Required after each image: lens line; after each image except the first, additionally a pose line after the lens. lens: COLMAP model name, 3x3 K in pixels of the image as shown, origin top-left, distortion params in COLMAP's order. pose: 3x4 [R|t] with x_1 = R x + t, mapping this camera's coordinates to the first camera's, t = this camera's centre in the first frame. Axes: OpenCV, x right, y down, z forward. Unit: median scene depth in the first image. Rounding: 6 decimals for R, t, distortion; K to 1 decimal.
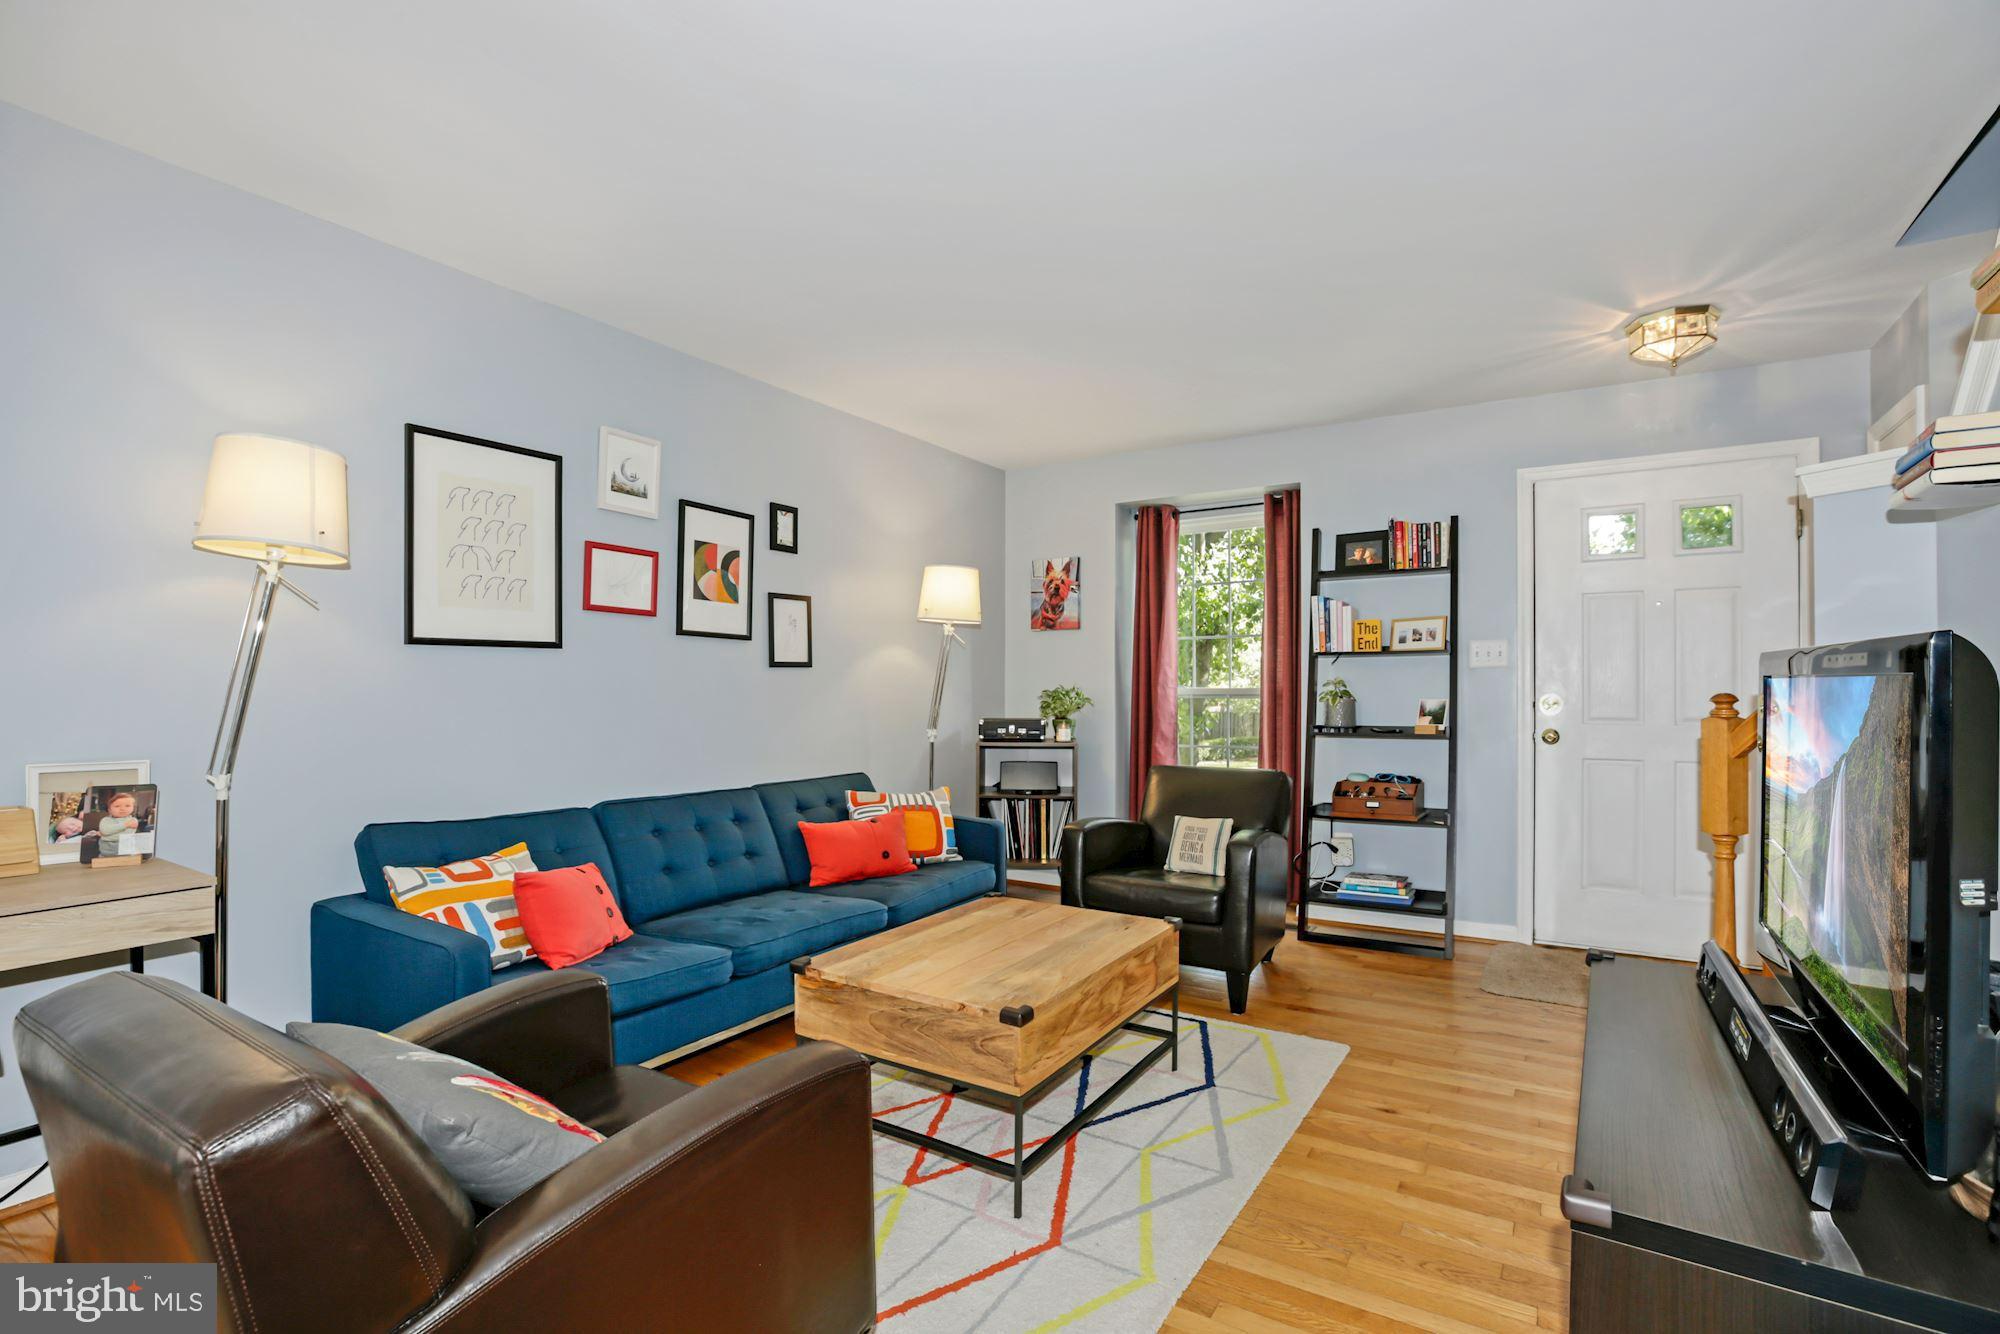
lens RADIAL K [[914.8, 0, 998.4], [0, 914.8, 679.7], [0, 0, 1]] dist [0.006623, 0.000436]
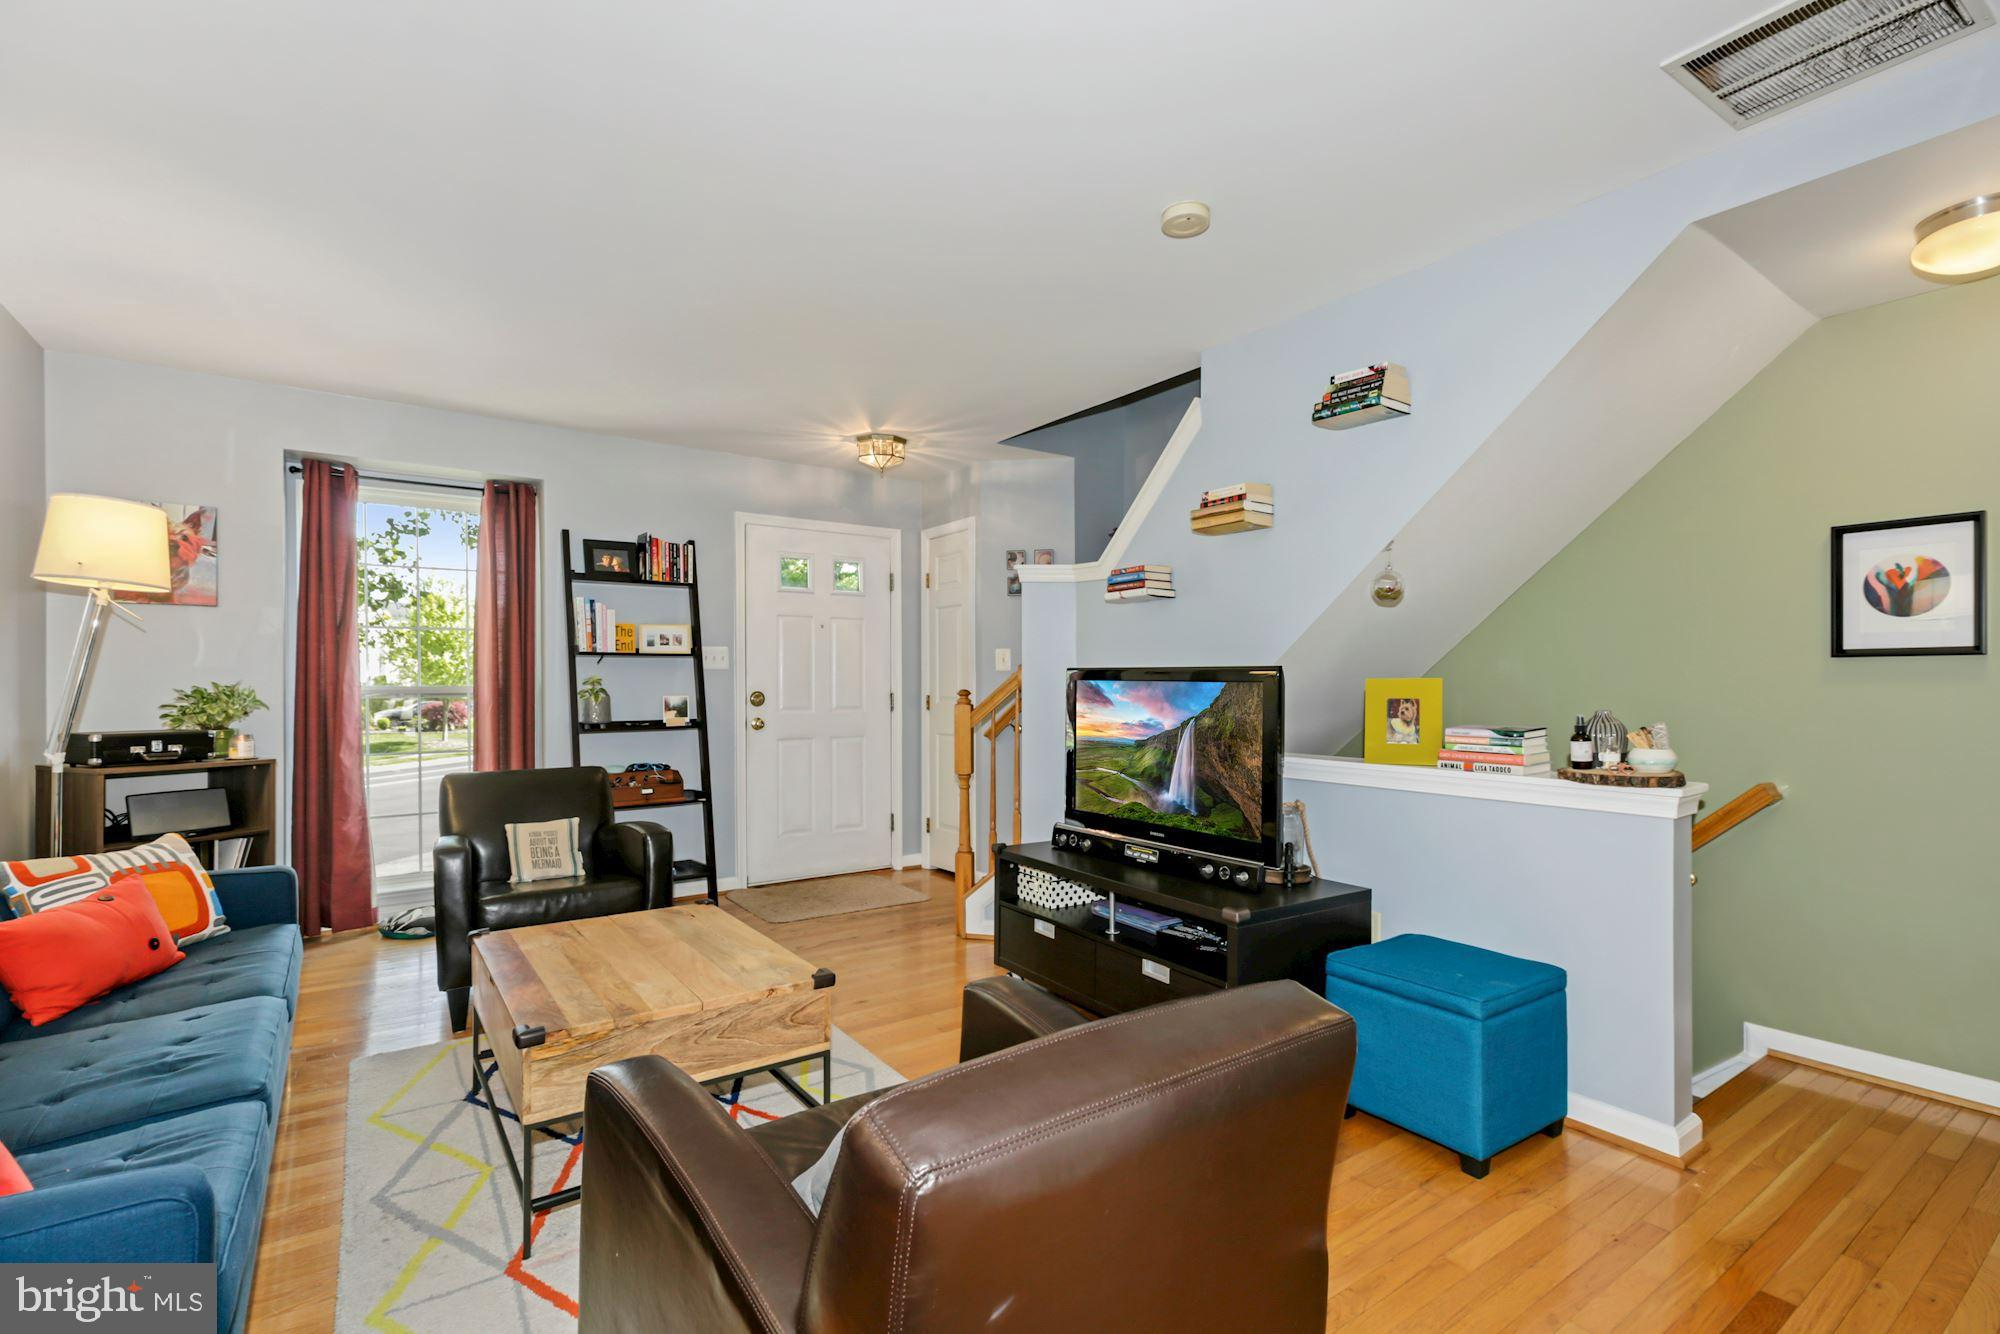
lens RADIAL K [[914.8, 0, 994.9], [0, 914.8, 693.2], [0, 0, 1]] dist [0.006623, 0.000436]
pose [[0.391837, -0.008060, 0.919999, -0.431007], [-0.007311, 0.999903, 0.011874, 0.001034], [-0.920006, -0.011379, 0.391740, 0.172821]]
